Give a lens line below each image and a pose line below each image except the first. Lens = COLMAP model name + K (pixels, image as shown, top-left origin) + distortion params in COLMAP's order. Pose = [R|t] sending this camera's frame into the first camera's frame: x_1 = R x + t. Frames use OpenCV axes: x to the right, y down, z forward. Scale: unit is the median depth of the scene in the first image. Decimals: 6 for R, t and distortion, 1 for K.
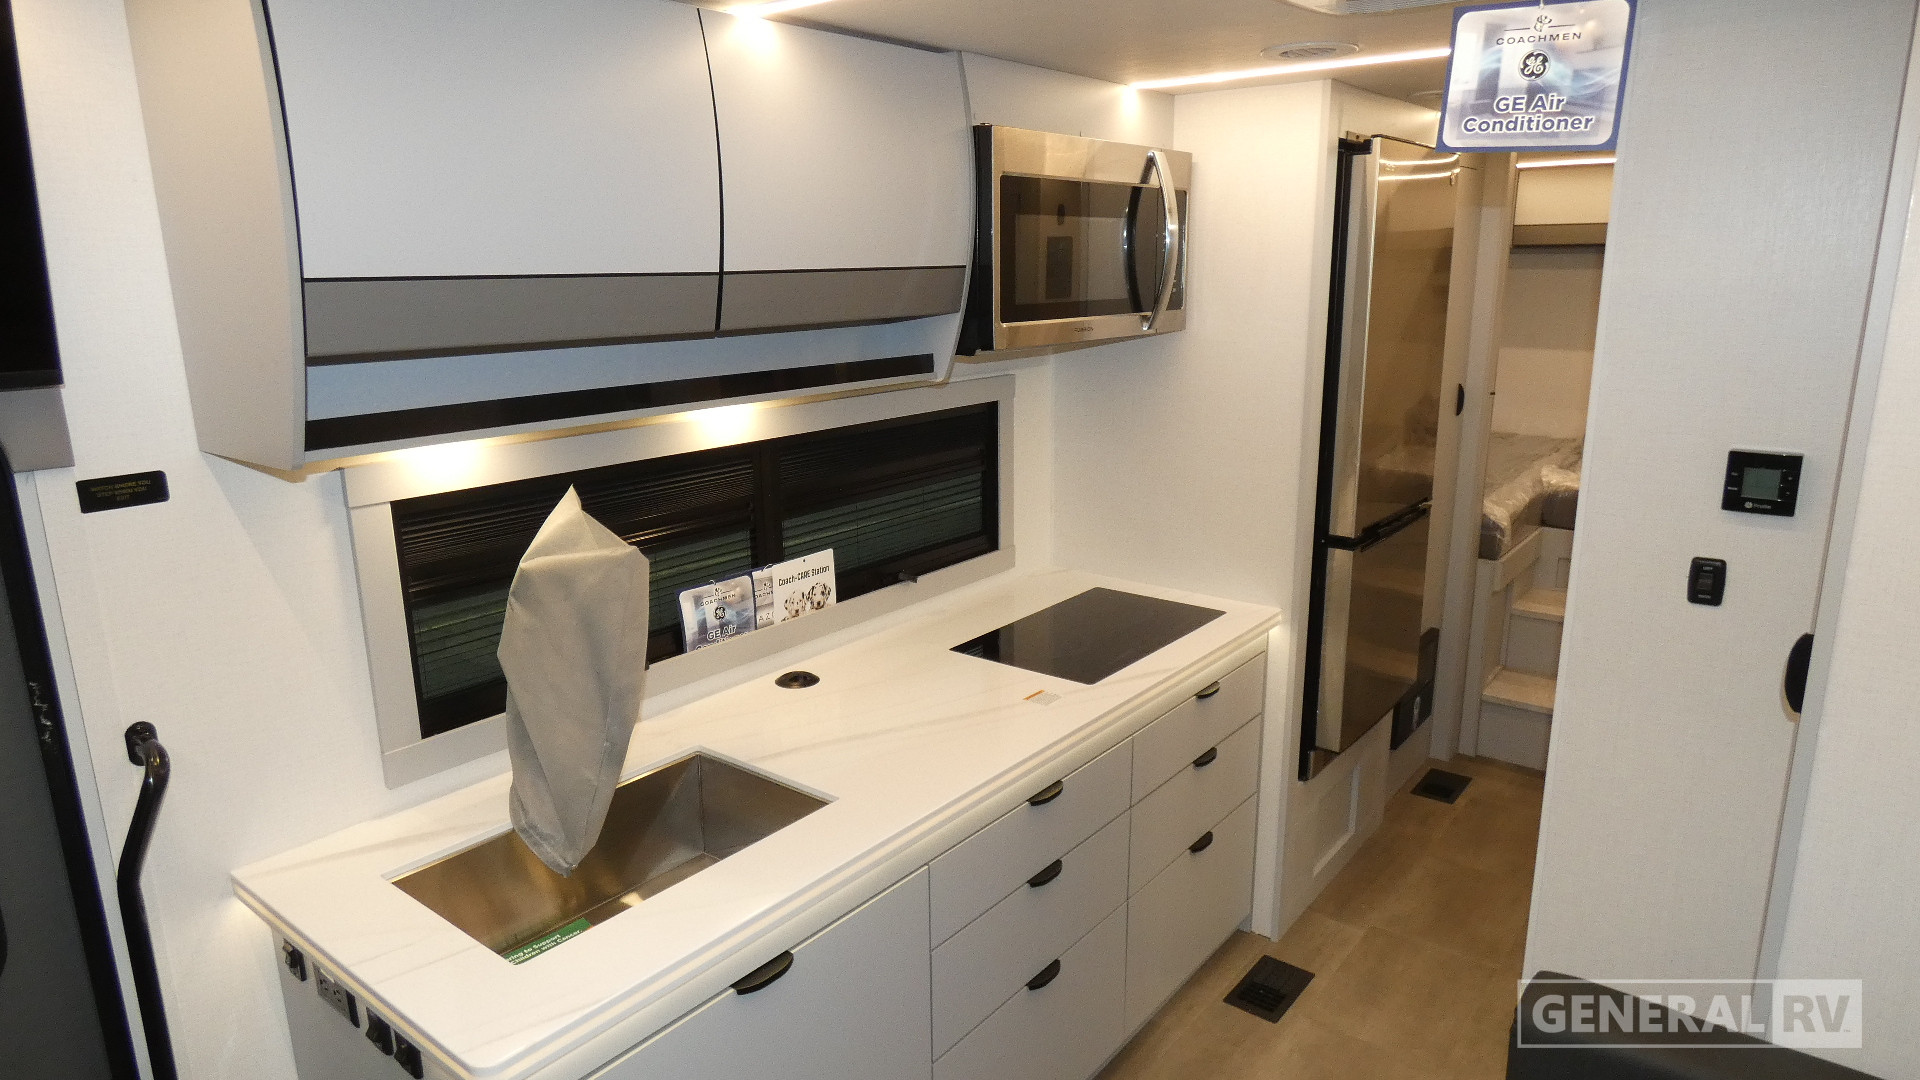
lens RADIAL K [[1149.8, 0, 950.7], [0, 1149.8, 535.0], [0, 0, 1]] dist [-0.009406, 0.004178]
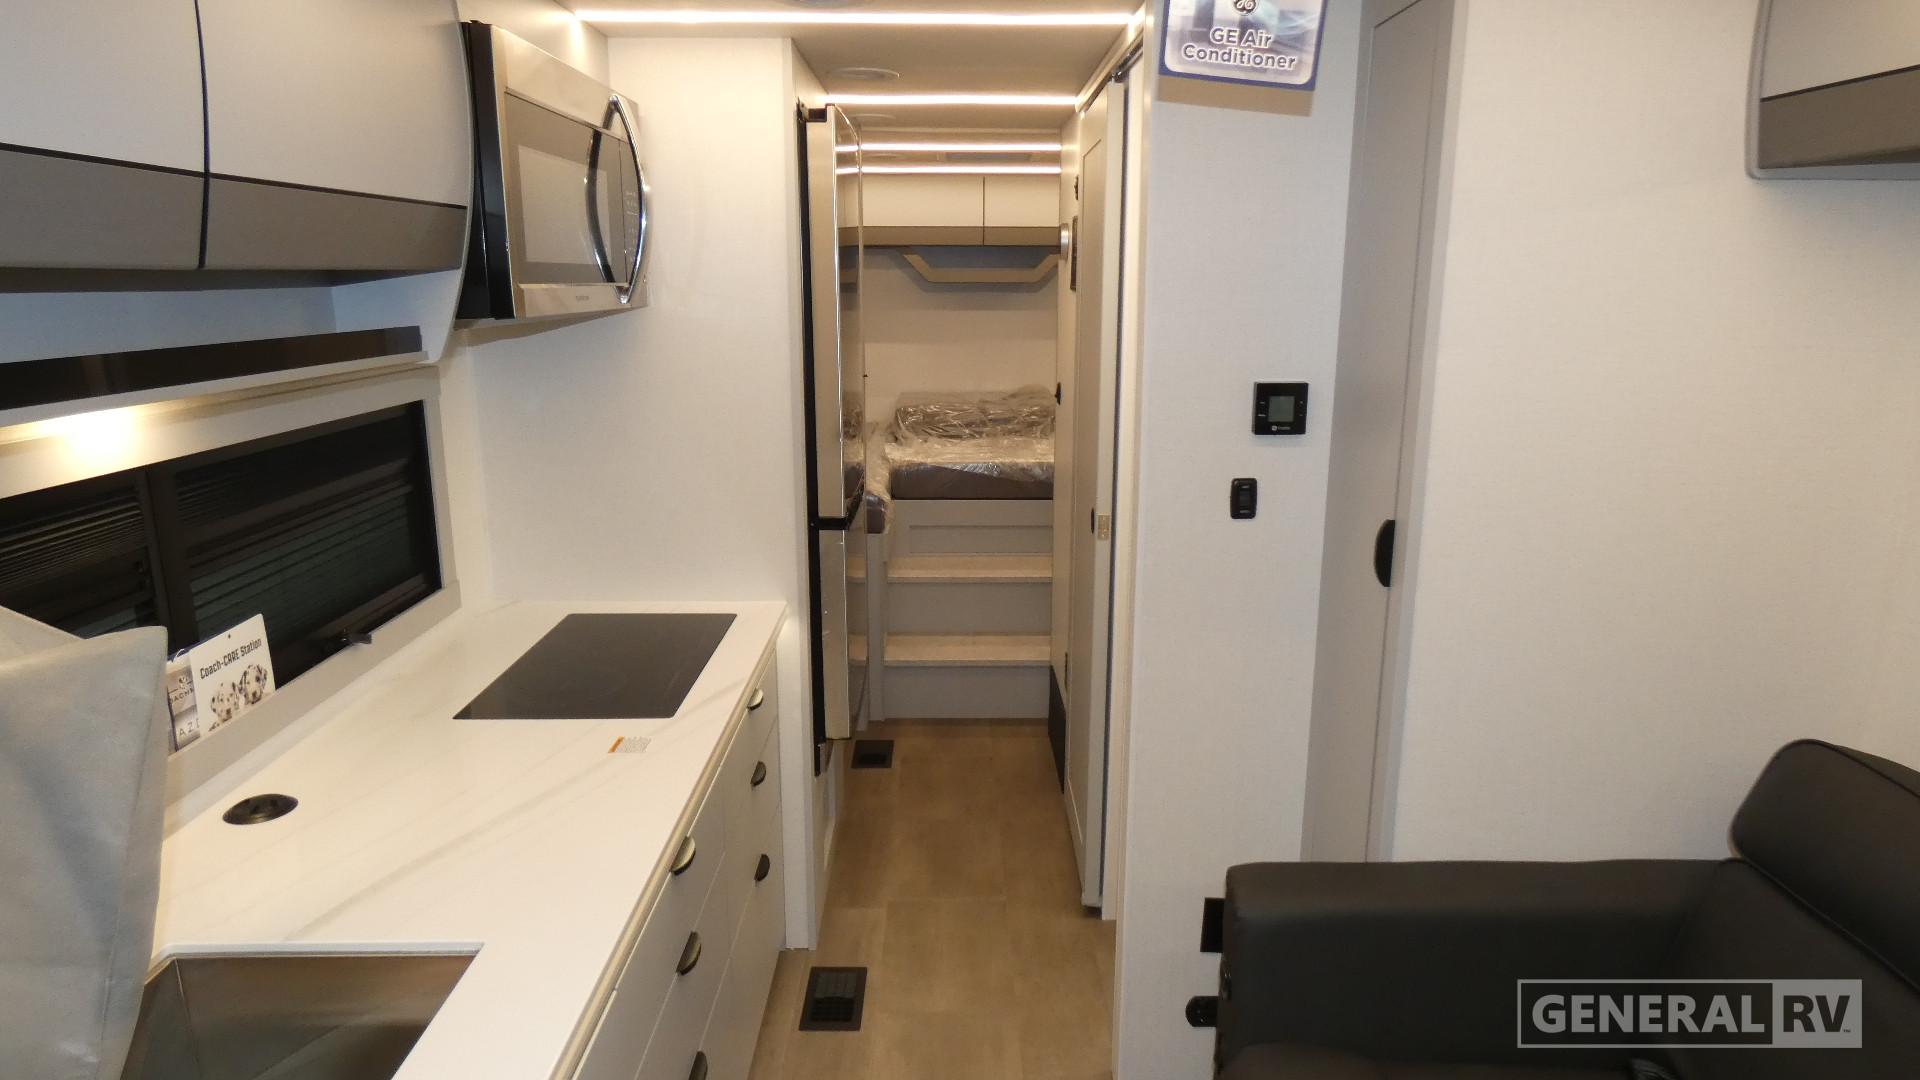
lens RADIAL K [[1149.8, 0, 961.4], [0, 1149.8, 537.1], [0, 0, 1]] dist [-0.009406, 0.004178]
pose [[0.773538, -0.128125, 0.620663, -0.211320], [0.137306, 0.989971, 0.033236, 0.001015], [-0.618697, 0.059512, 0.783372, 0.198433]]
